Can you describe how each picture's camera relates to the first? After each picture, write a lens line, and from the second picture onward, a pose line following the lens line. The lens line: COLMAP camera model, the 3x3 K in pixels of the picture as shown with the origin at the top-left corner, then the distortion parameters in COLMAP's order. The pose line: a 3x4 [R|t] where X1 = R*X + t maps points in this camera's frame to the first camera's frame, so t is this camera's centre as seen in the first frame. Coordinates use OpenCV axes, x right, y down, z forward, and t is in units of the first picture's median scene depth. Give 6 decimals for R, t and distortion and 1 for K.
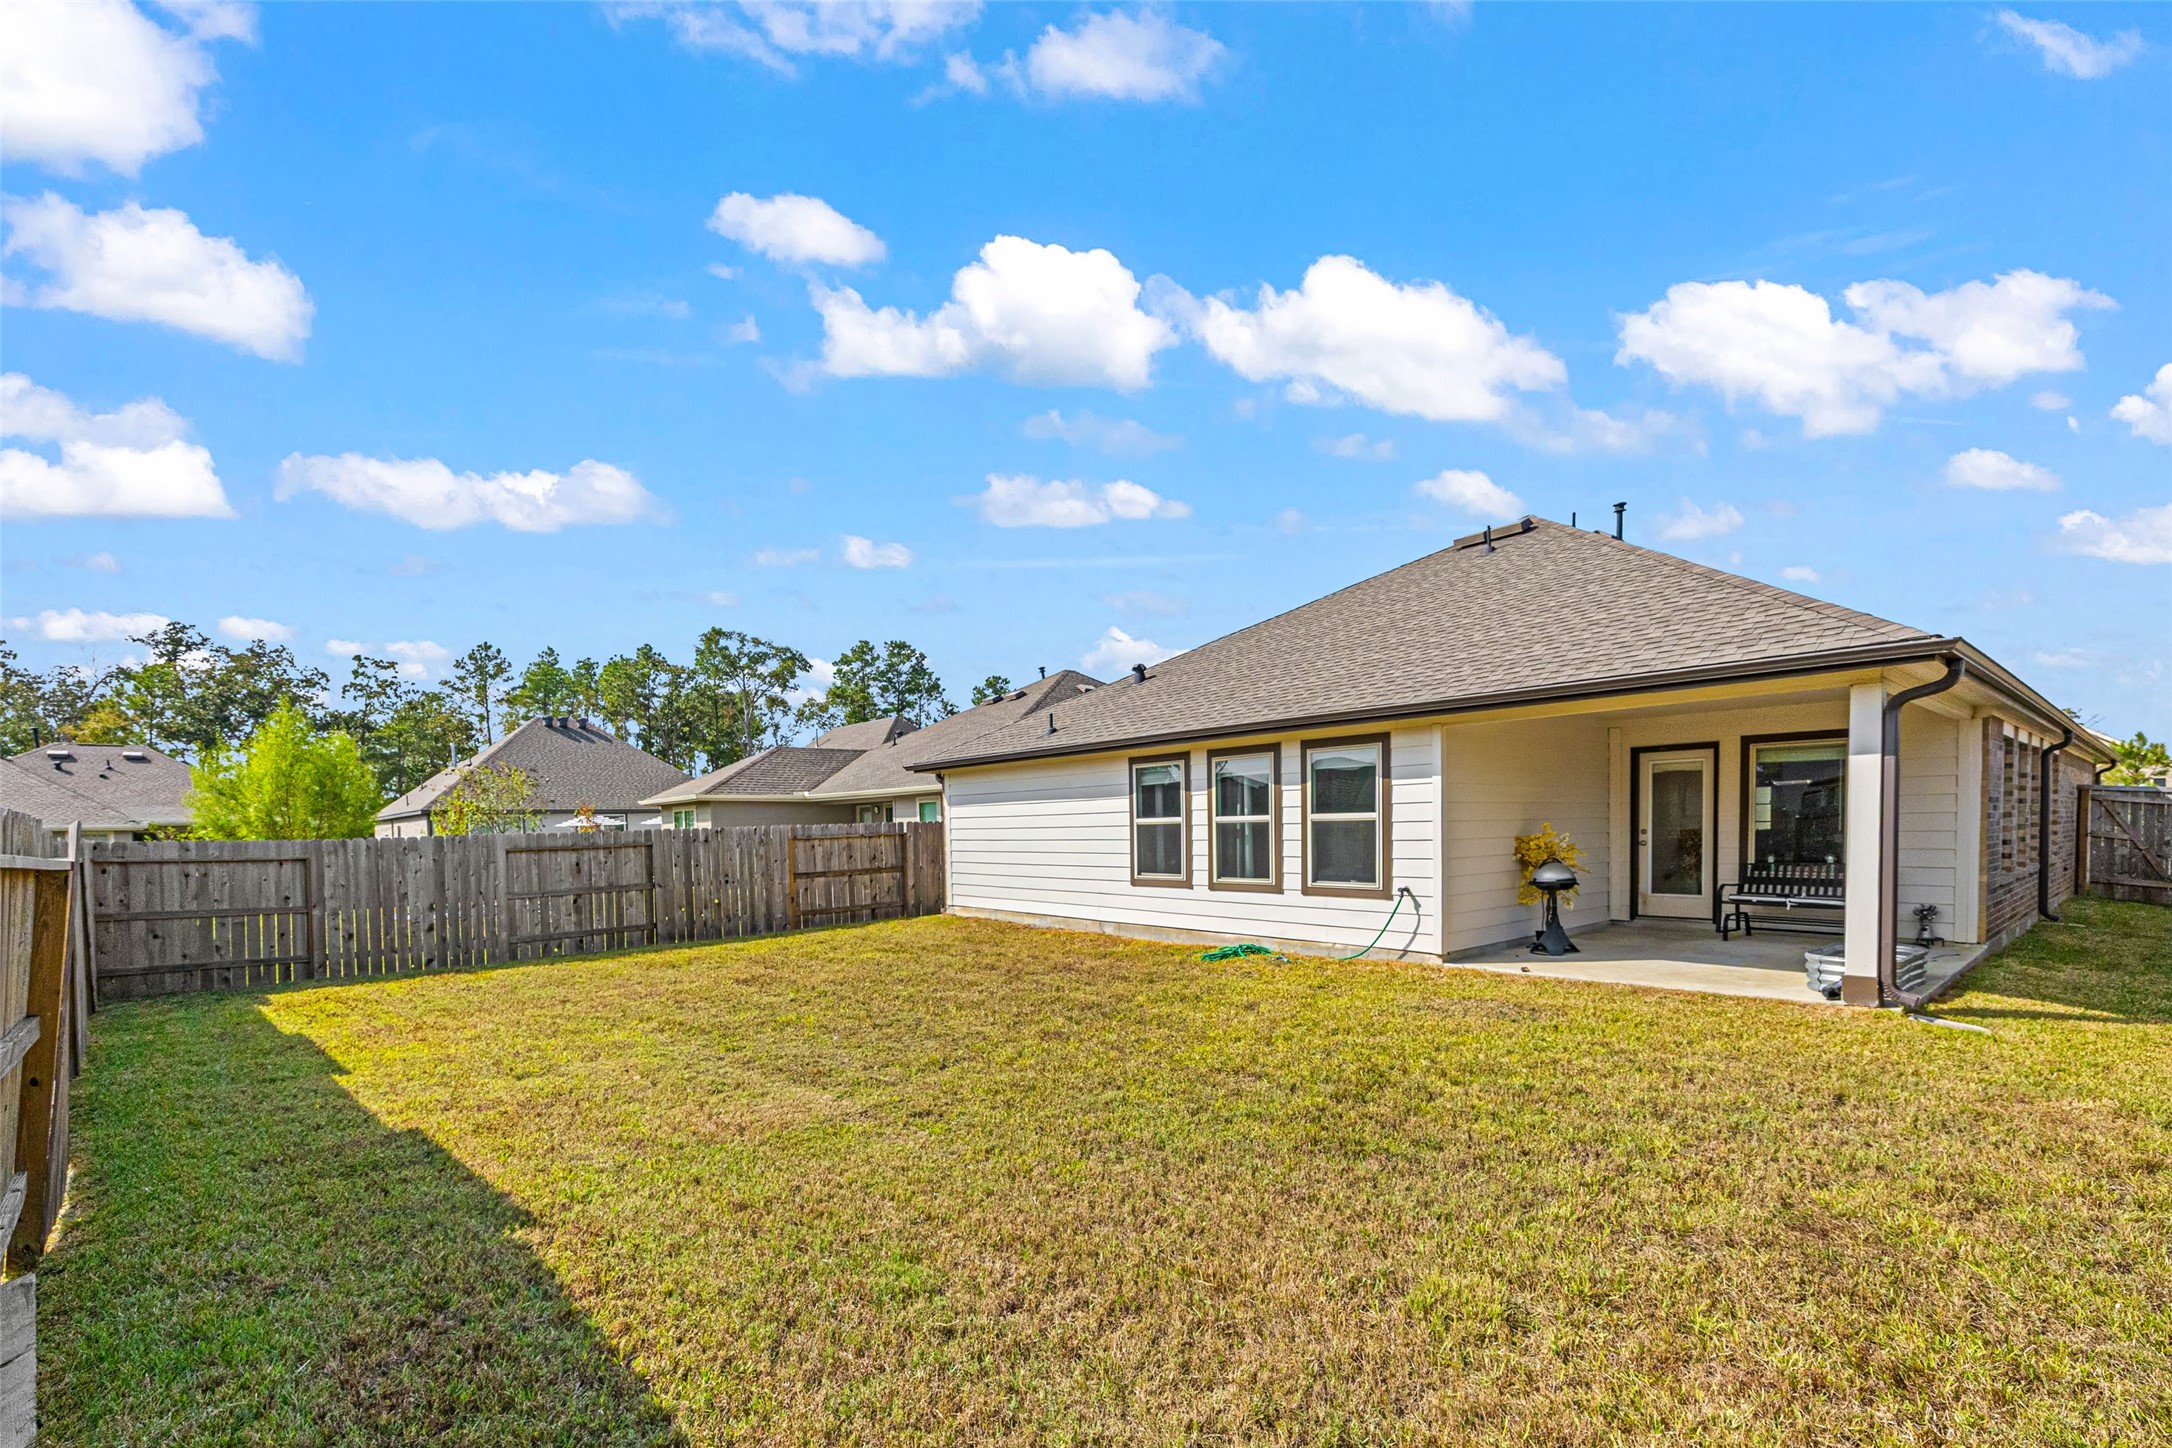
lens RADIAL K [[831.6, 0, 1112.7], [0, 831.6, 855.3], [0, 0, 1]] dist [-0.001364, 0.000054]
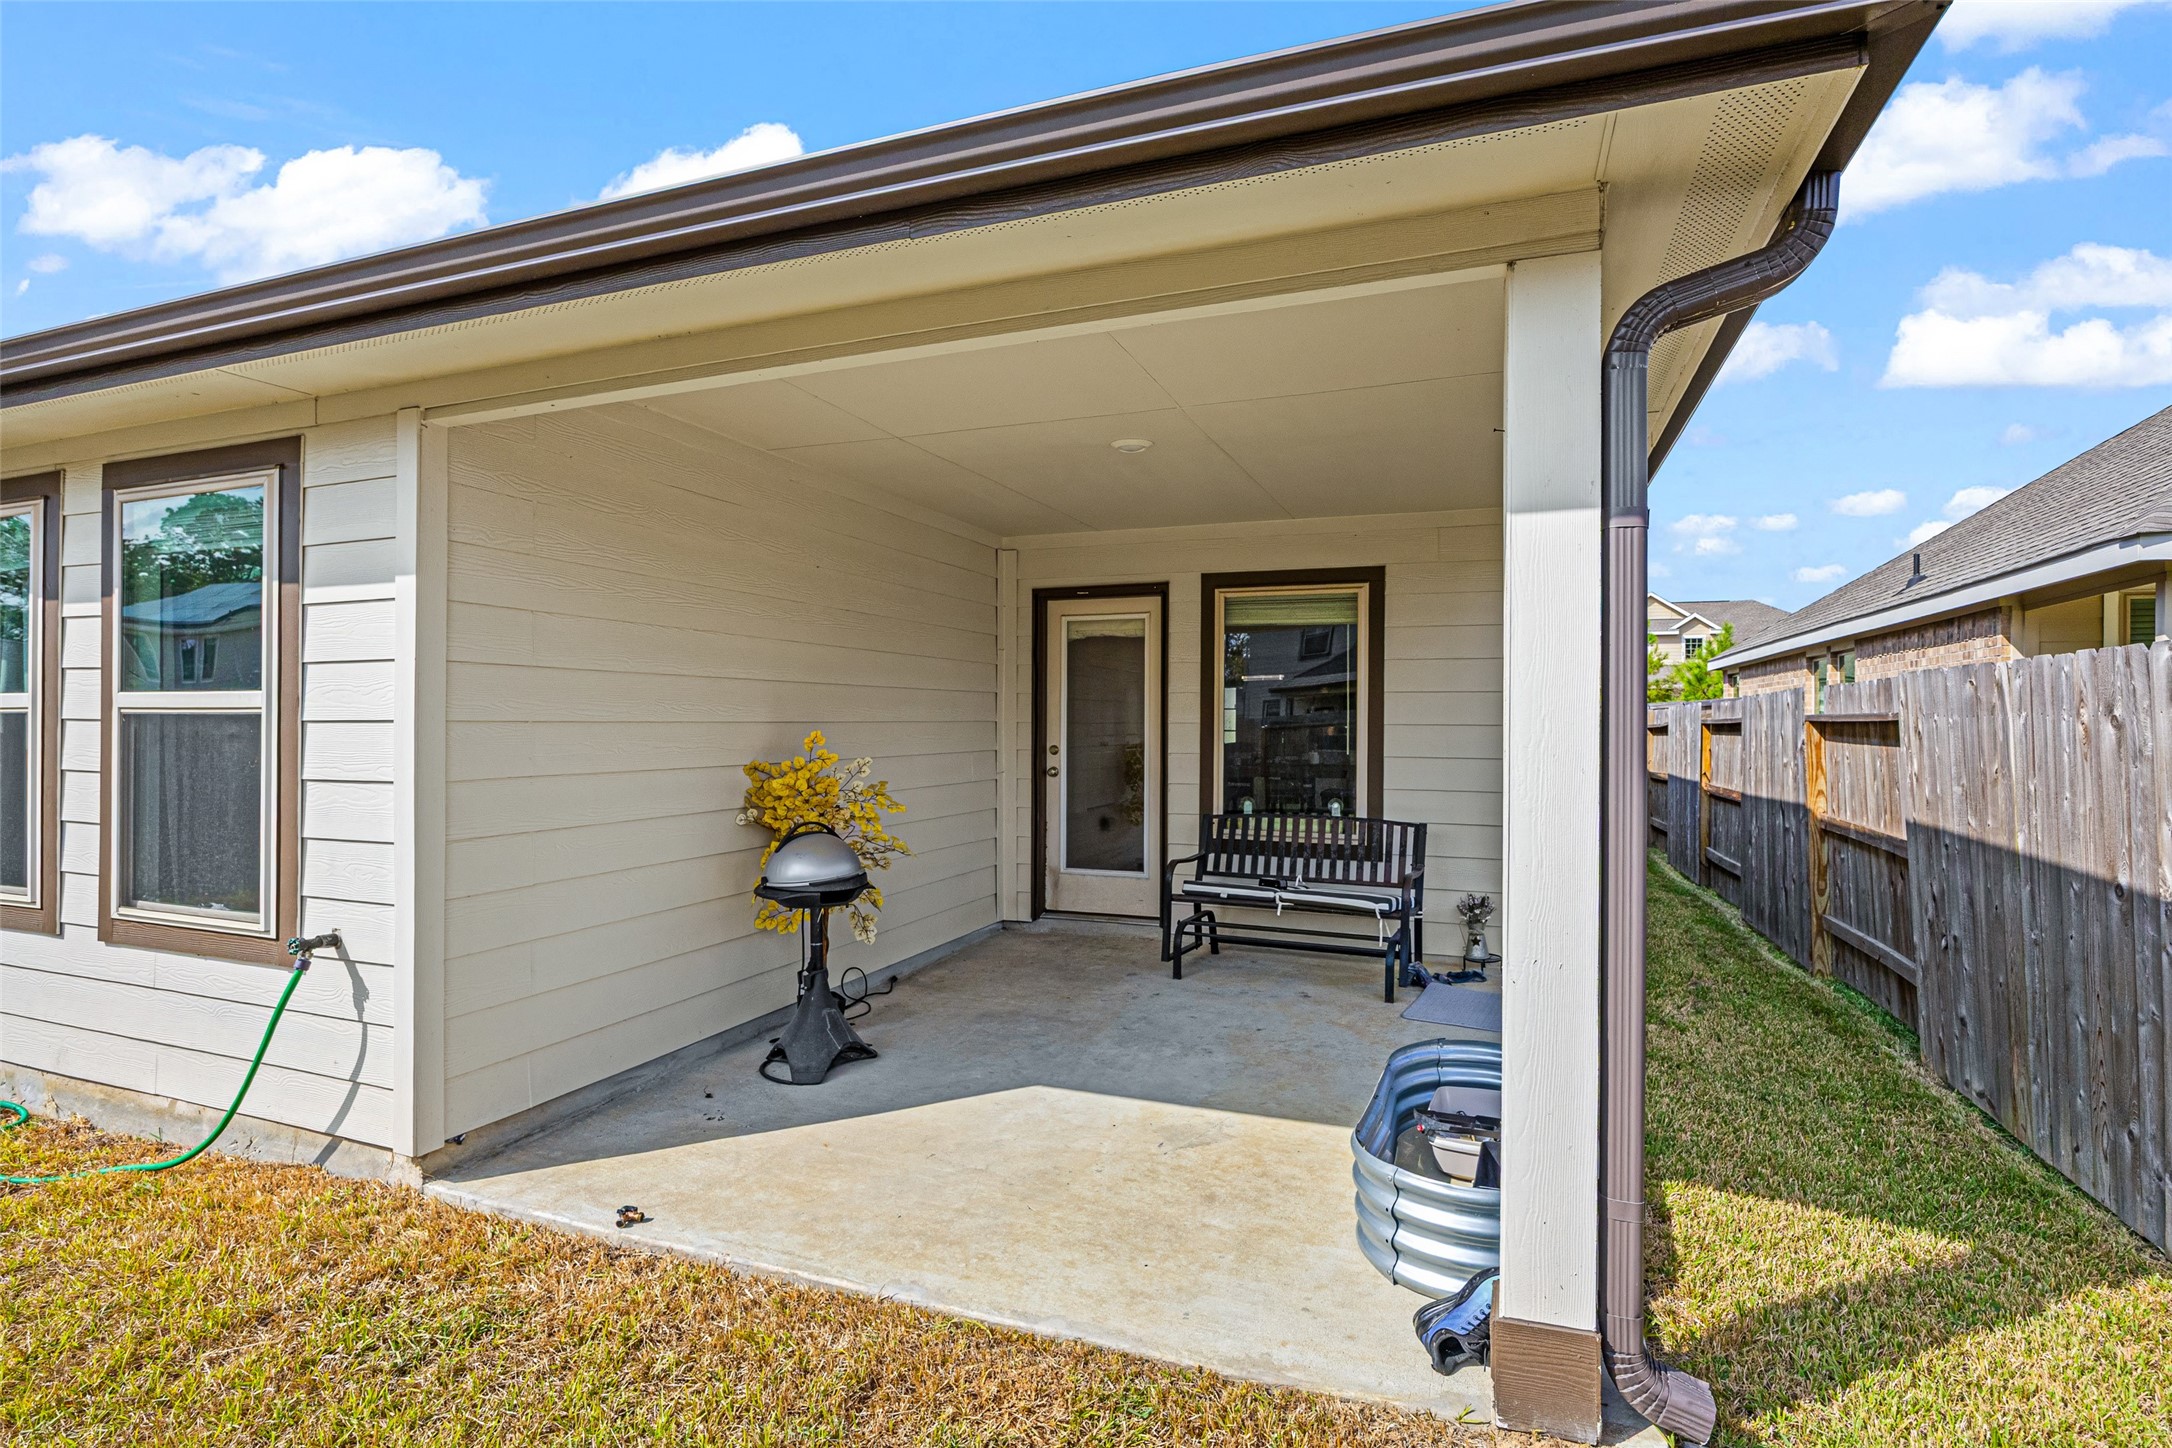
lens RADIAL K [[1078.3, 0, 1083.7], [0, 1078.3, 719.2], [0, 0, 1]] dist [0.001092, 0.000027]
pose [[0.861205, 0.023098, 0.507733, 0.353315], [-0.002322, 0.999135, -0.041515, -0.022690], [-0.508253, 0.034574, 0.860514, 0.462195]]
